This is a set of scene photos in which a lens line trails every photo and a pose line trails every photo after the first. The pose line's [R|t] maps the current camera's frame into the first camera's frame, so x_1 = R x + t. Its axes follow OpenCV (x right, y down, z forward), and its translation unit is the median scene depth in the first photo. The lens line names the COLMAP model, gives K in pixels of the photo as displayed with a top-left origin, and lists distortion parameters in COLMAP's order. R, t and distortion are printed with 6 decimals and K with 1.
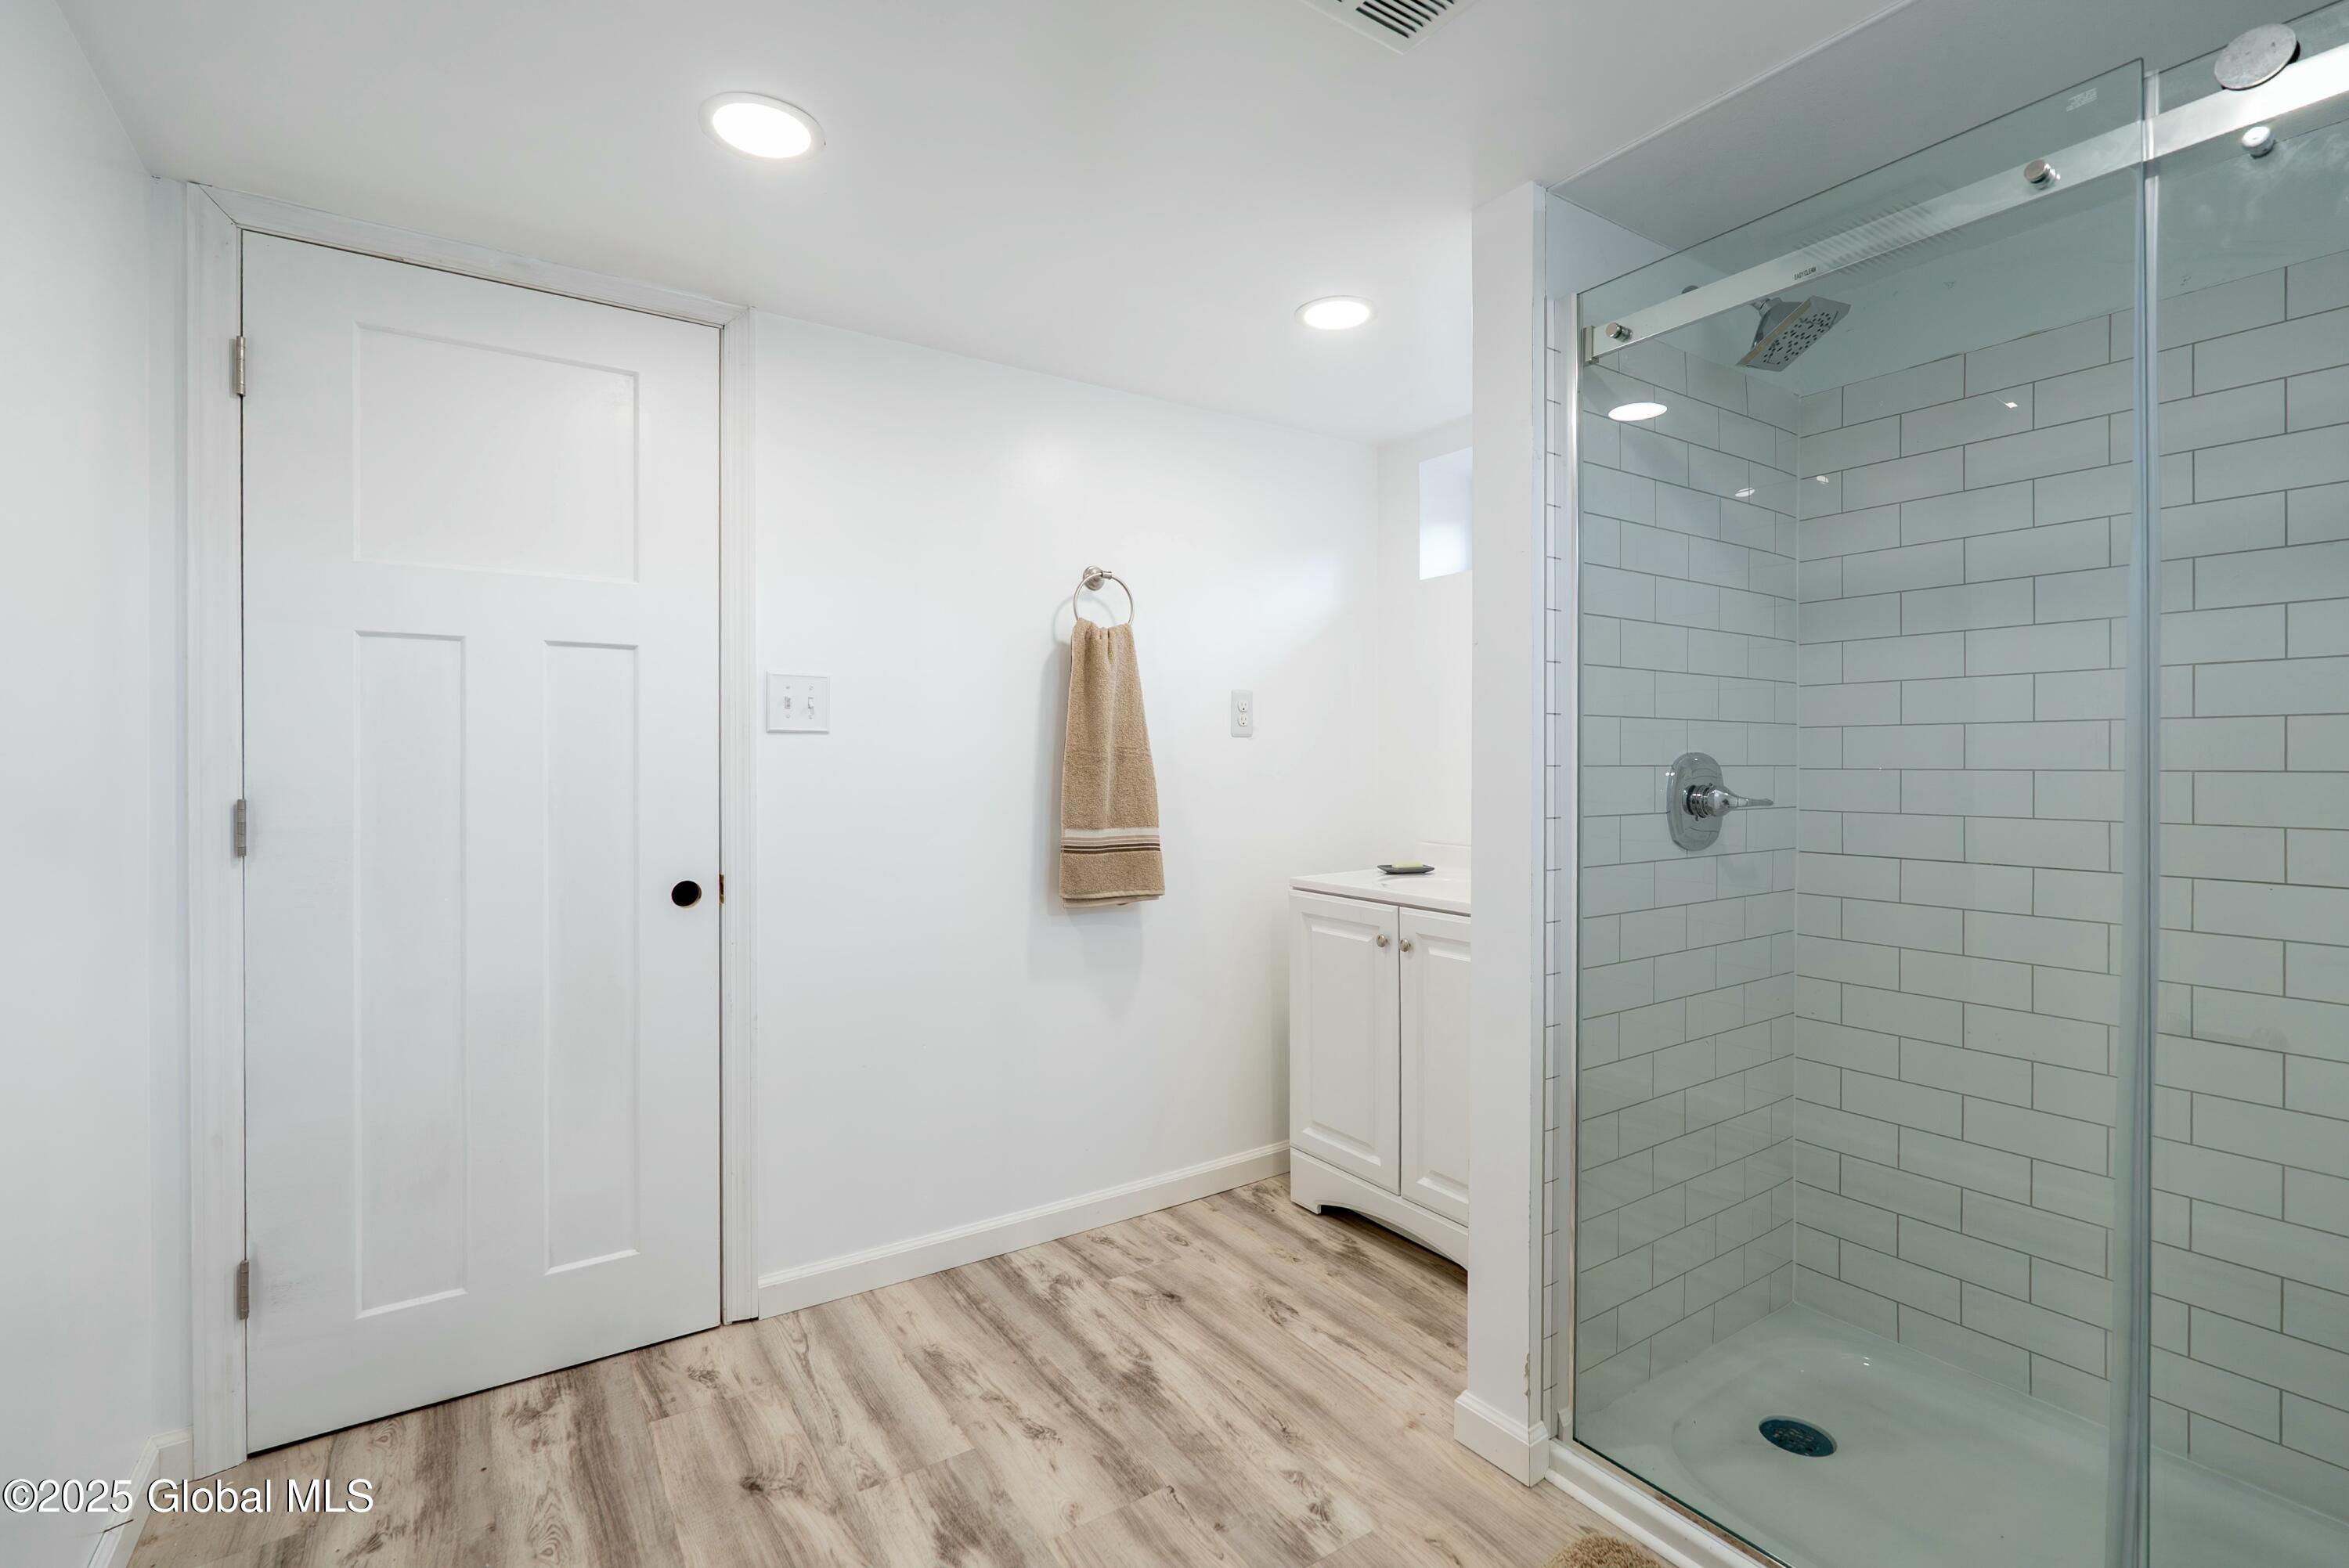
lens RADIAL K [[1066.2, 0, 1172.3], [0, 1066.2, 791.7], [0, 0, 1]] dist [-0.001566, -0.001212]
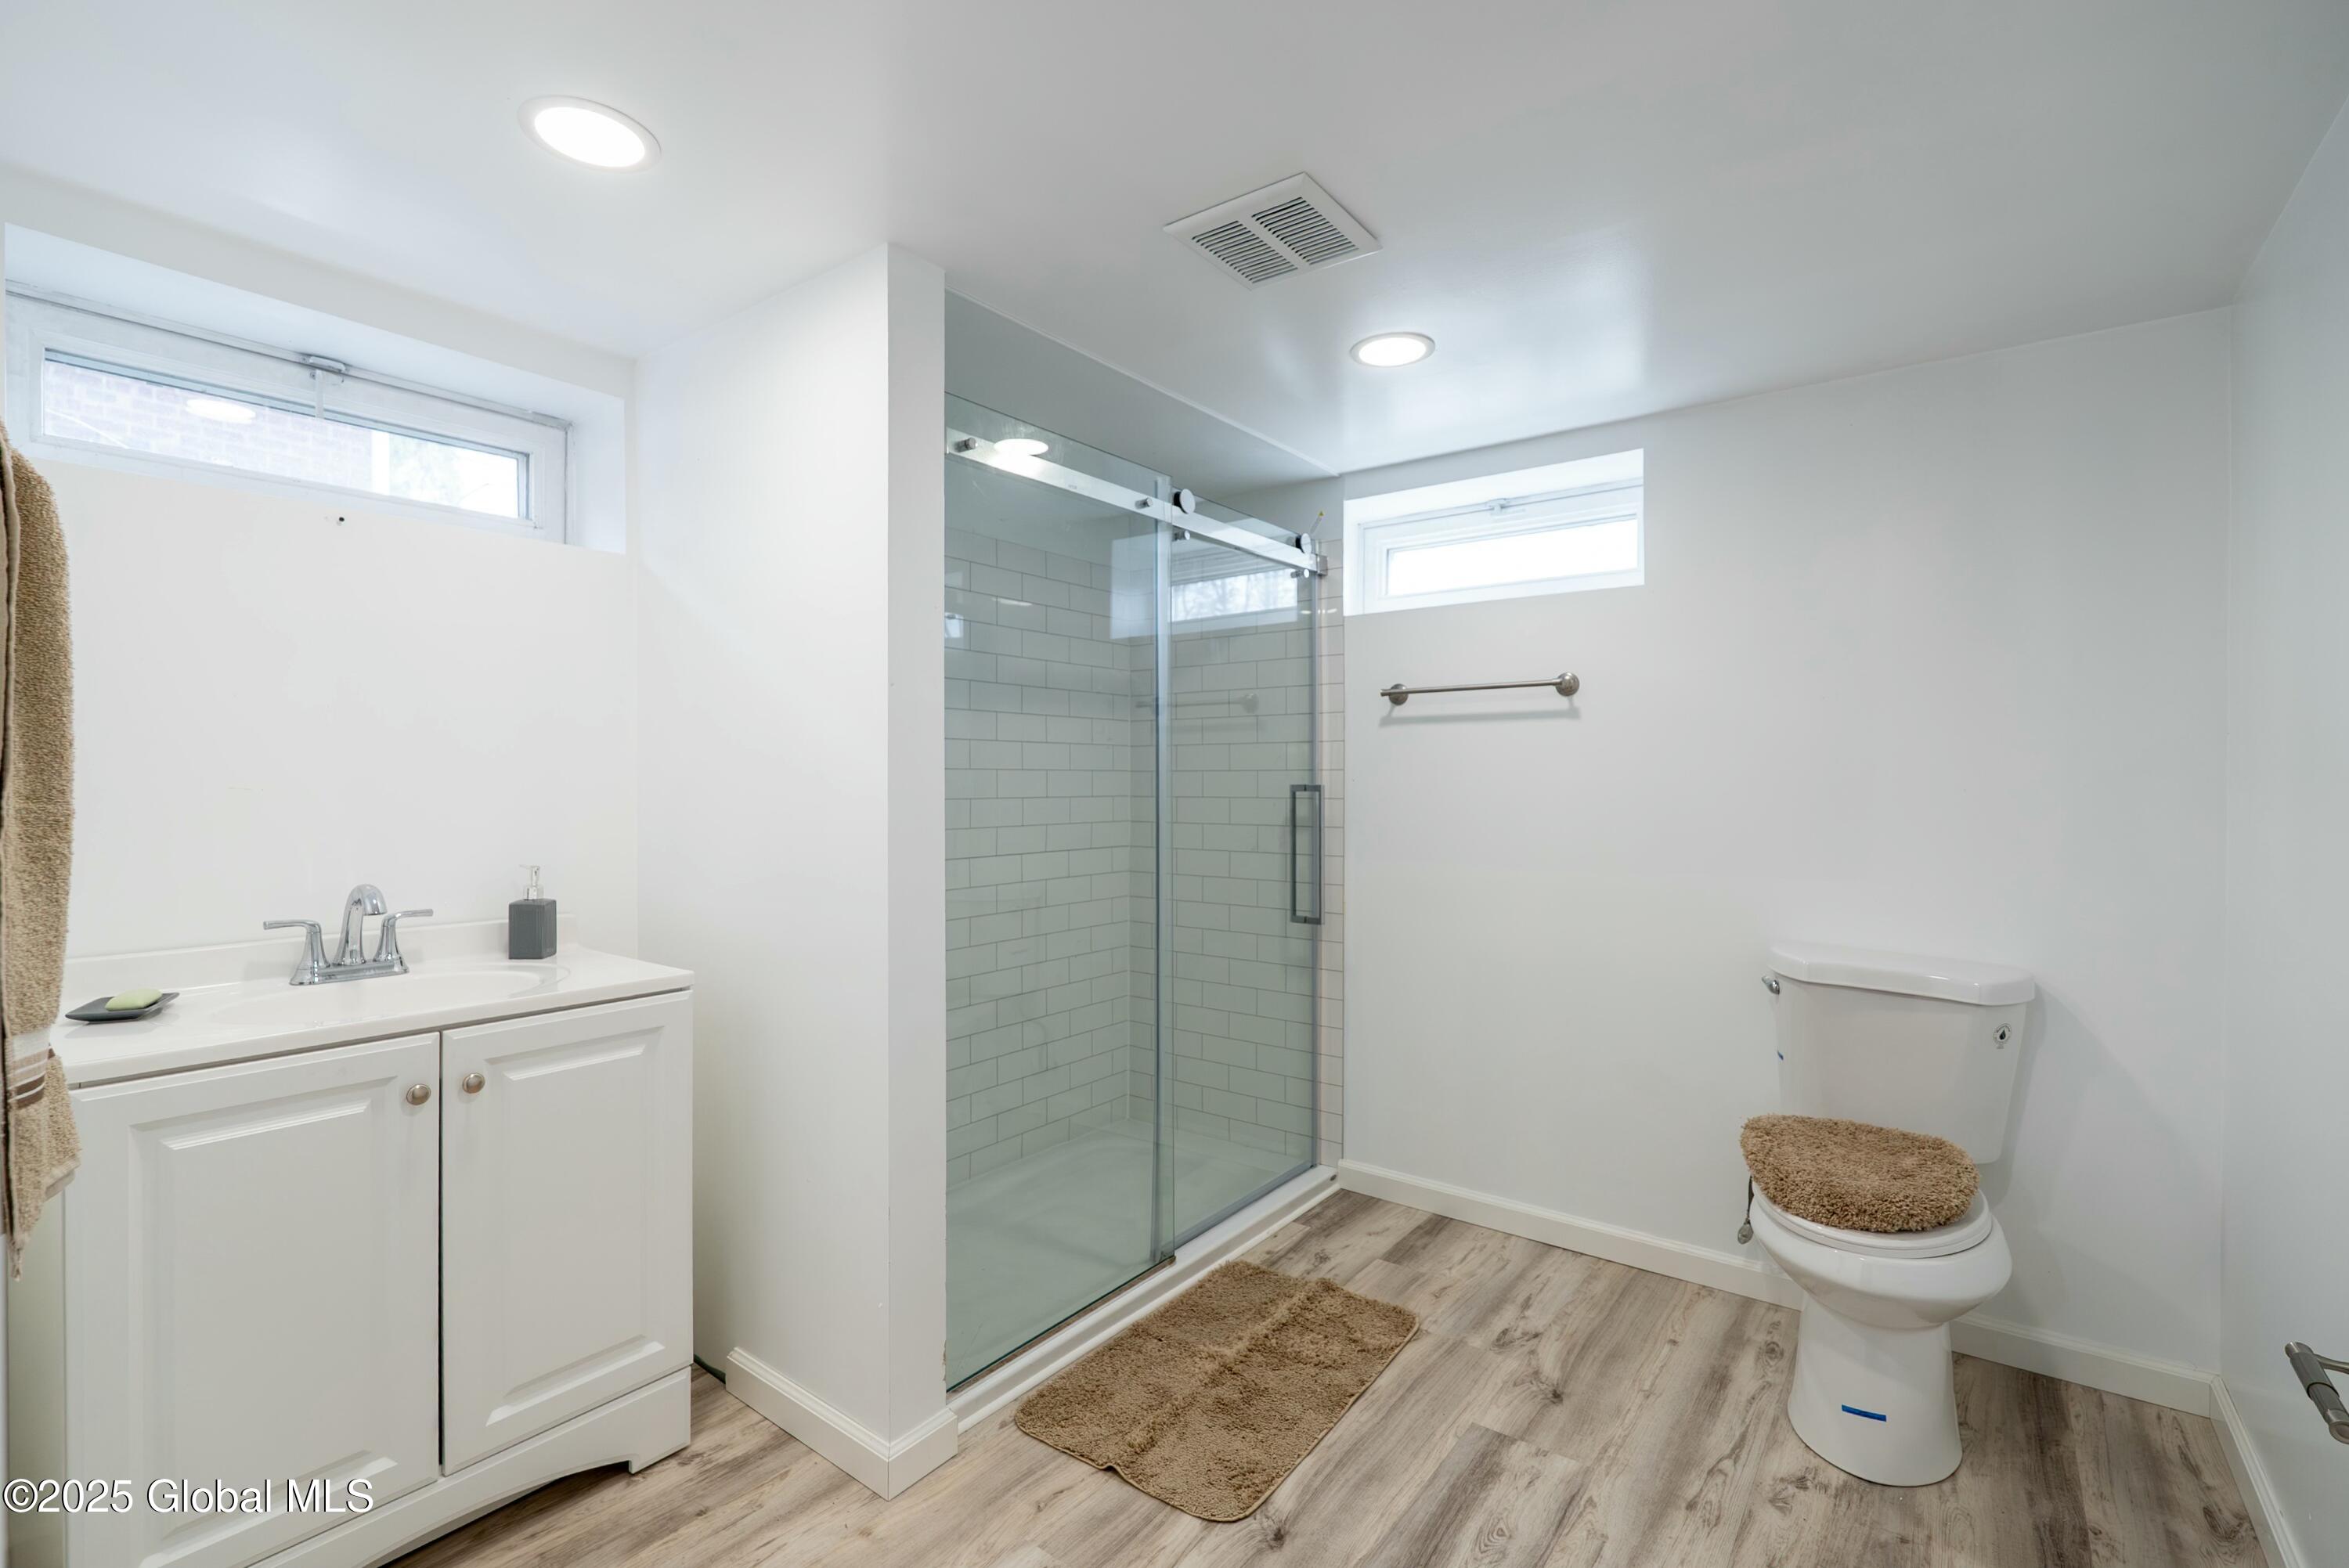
lens RADIAL K [[1066.2, 0, 1185.2], [0, 1066.2, 797.0], [0, 0, 1]] dist [-0.001566, -0.001212]
pose [[-0.338836, -0.017239, 0.940687, -0.523219], [0.024450, 0.999333, 0.027120, -0.039770], [-0.940528, 0.032189, -0.338189, 0.752921]]
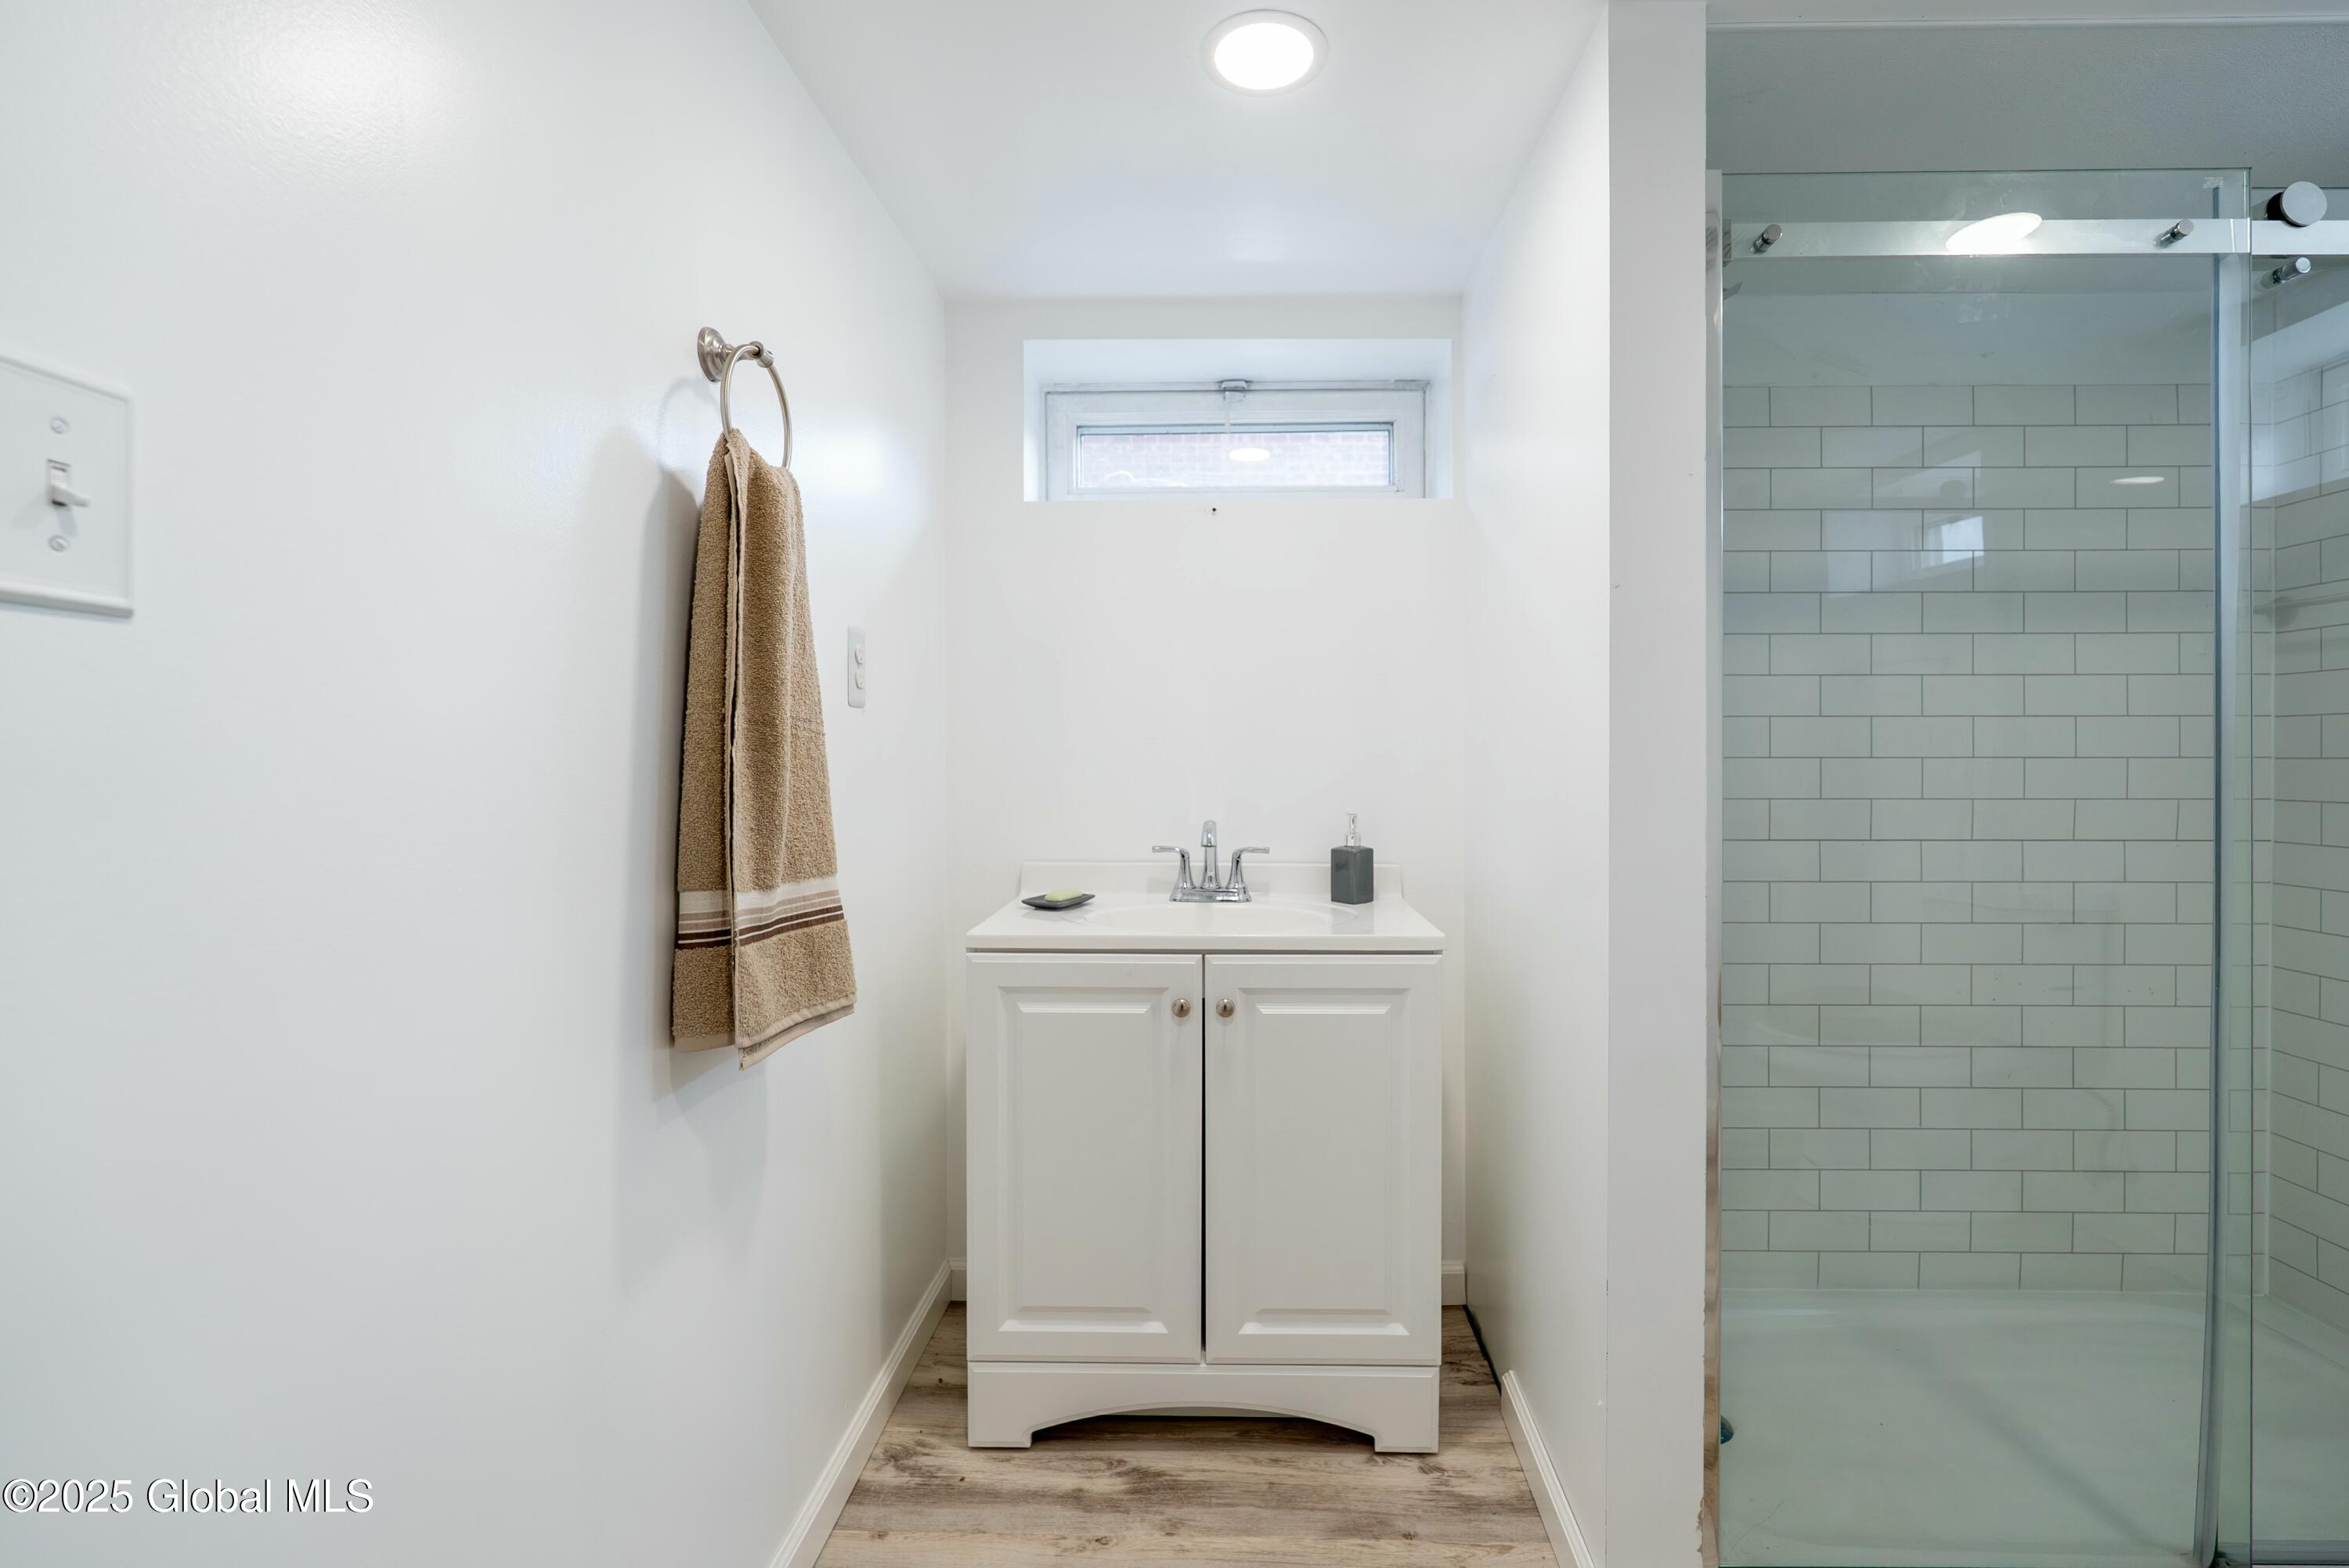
lens RADIAL K [[1066.2, 0, 1199.8], [0, 1066.2, 768.4], [0, 0, 1]] dist [-0.001566, -0.001212]
pose [[0.572333, -0.010222, 0.819958, -0.352673], [0.023040, 0.999728, -0.003619, -0.013461], [-0.819698, 0.020963, 0.572413, 0.566787]]
